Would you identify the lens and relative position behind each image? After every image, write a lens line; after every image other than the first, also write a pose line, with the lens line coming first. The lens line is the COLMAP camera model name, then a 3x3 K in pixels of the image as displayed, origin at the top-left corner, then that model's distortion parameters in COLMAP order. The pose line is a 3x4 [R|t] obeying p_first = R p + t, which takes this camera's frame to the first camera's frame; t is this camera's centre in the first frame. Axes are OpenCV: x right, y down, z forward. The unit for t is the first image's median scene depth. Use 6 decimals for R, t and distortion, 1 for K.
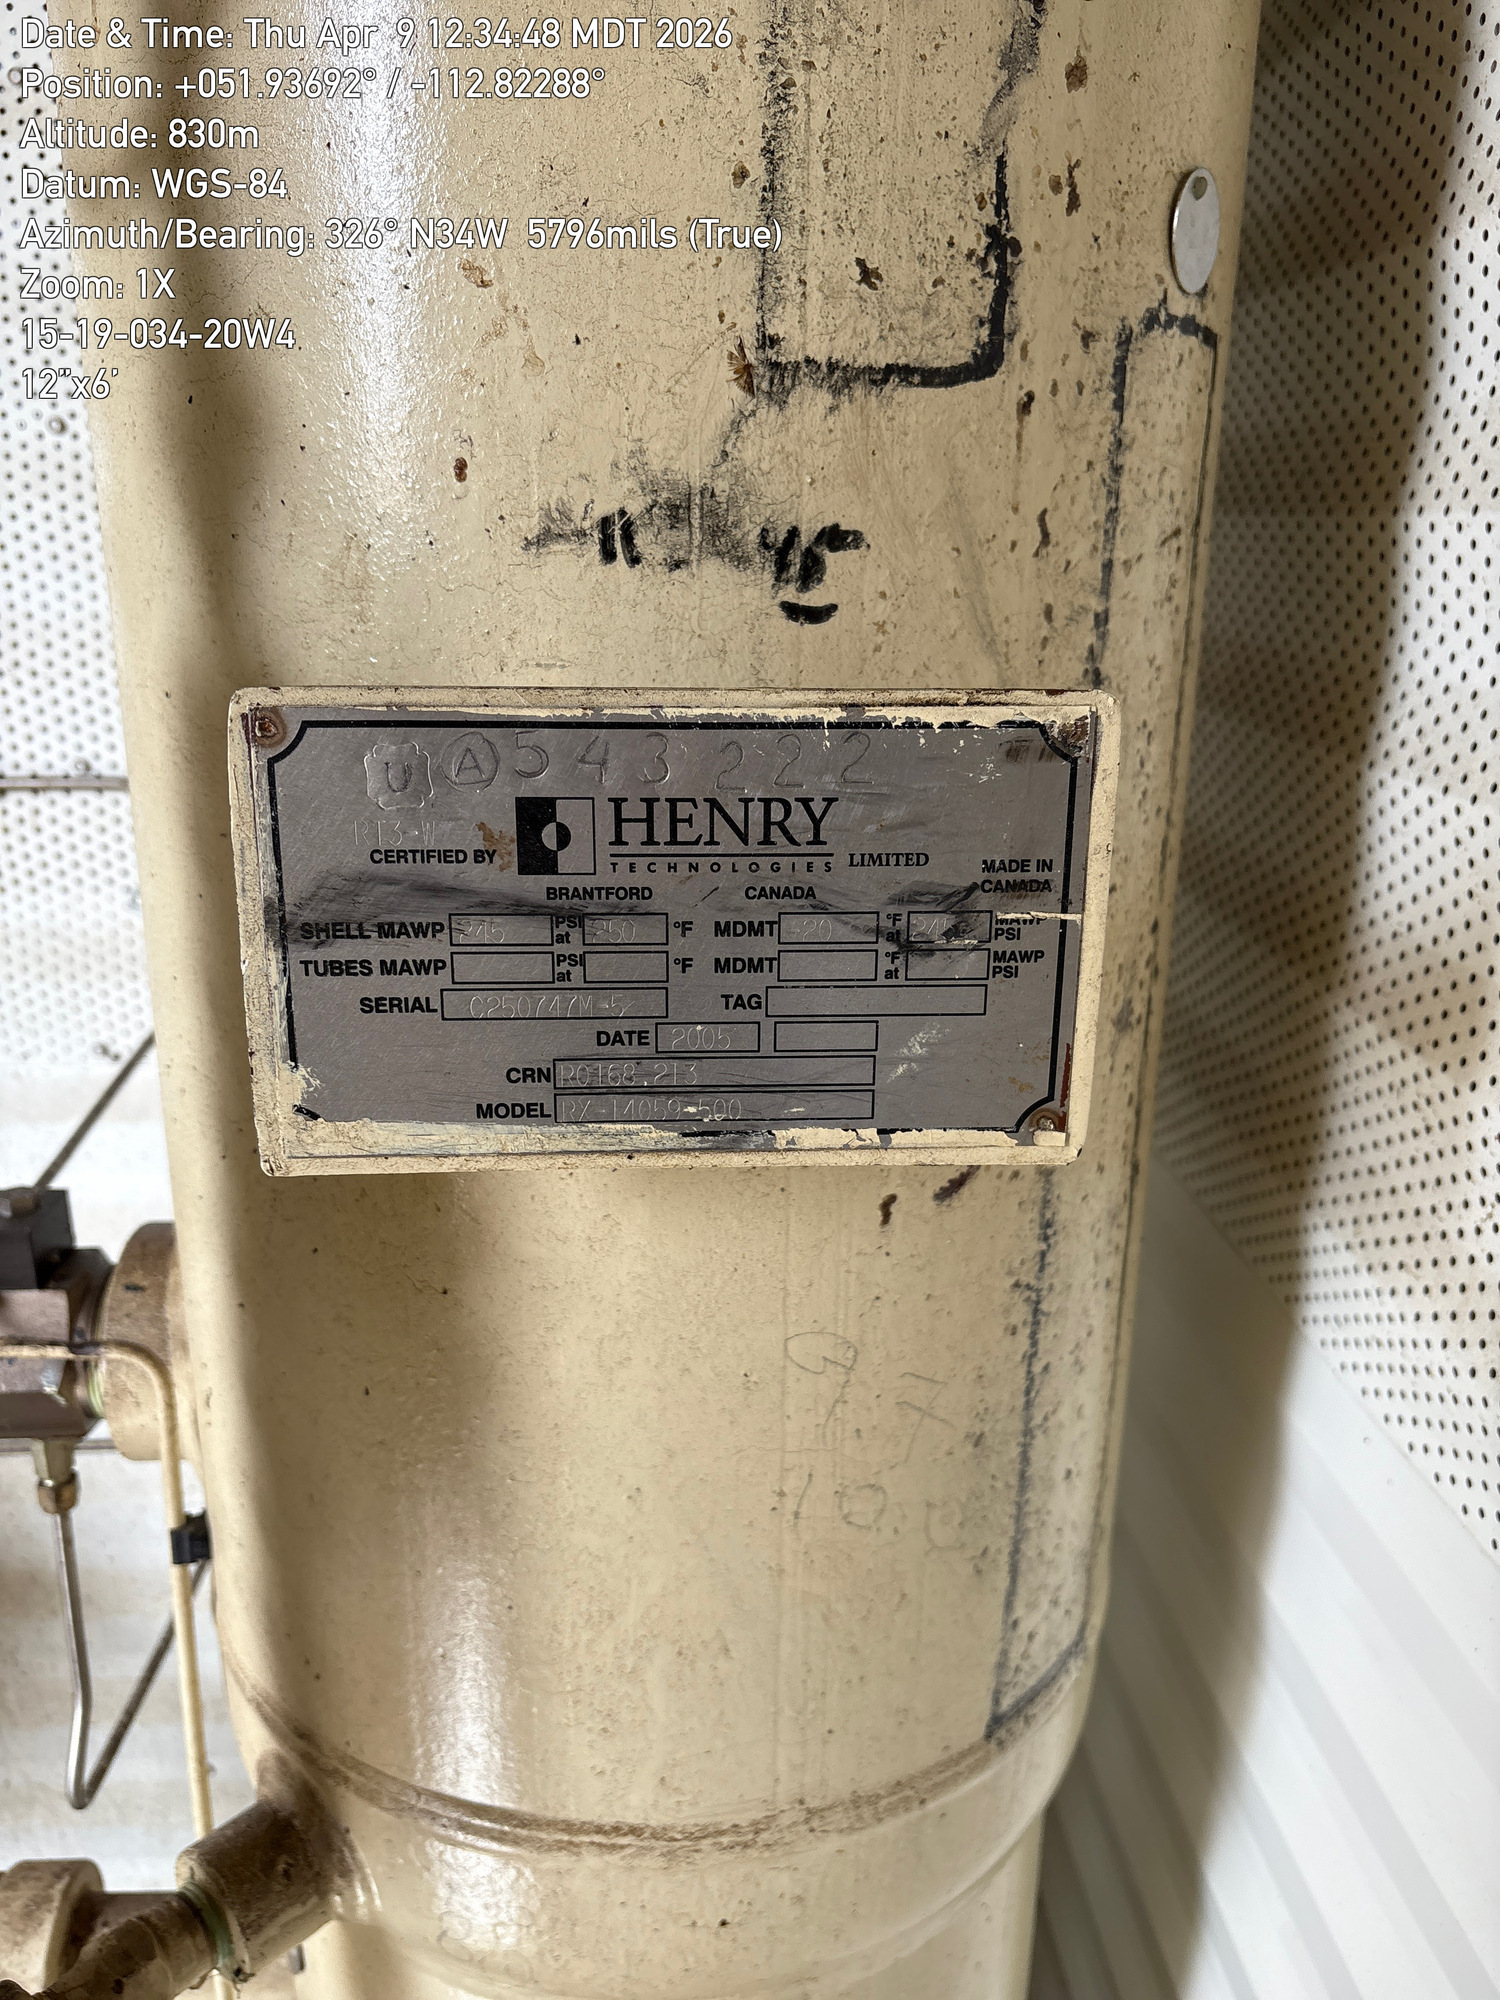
lens RADIAL K [[1535.3, 0, 750.0], [0, 1535.3, 1000.0], [0, 0, 1]] dist [0.002400, 0.000935]
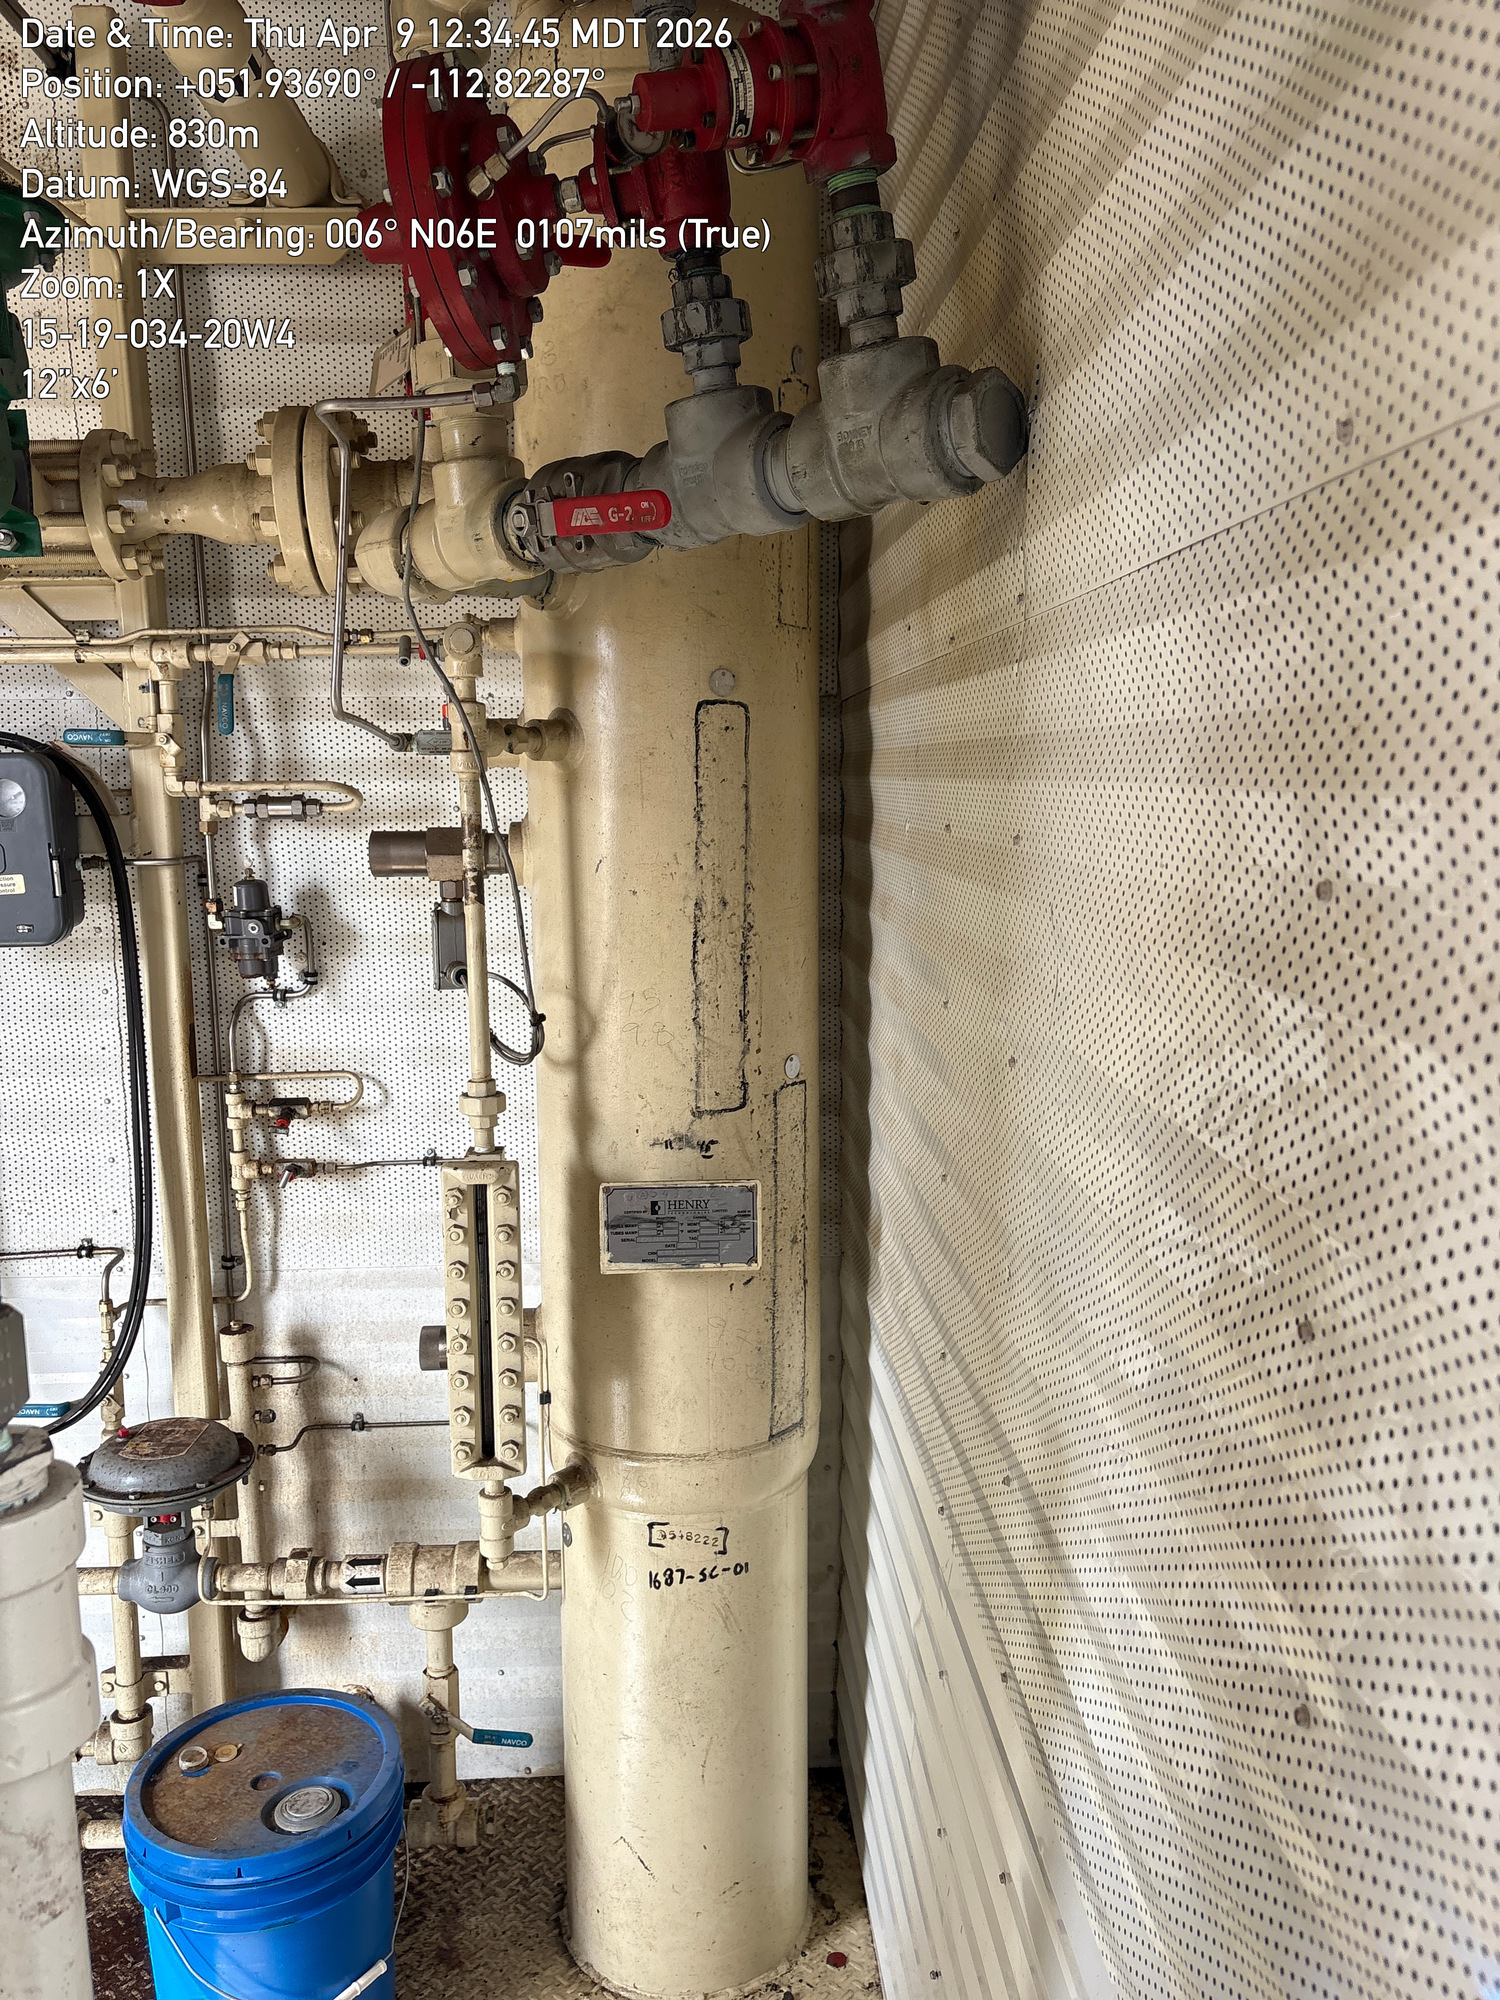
lens RADIAL K [[1517.5, 0, 728.9], [0, 1517.5, 994.3], [0, 0, 1]] dist [0.071058, -0.085060]
pose [[0.999409, -0.017716, -0.029460, 0.293279], [0.013120, 0.988681, -0.149457, -0.046851], [0.031774, 0.148982, 0.988329, -4.379565]]
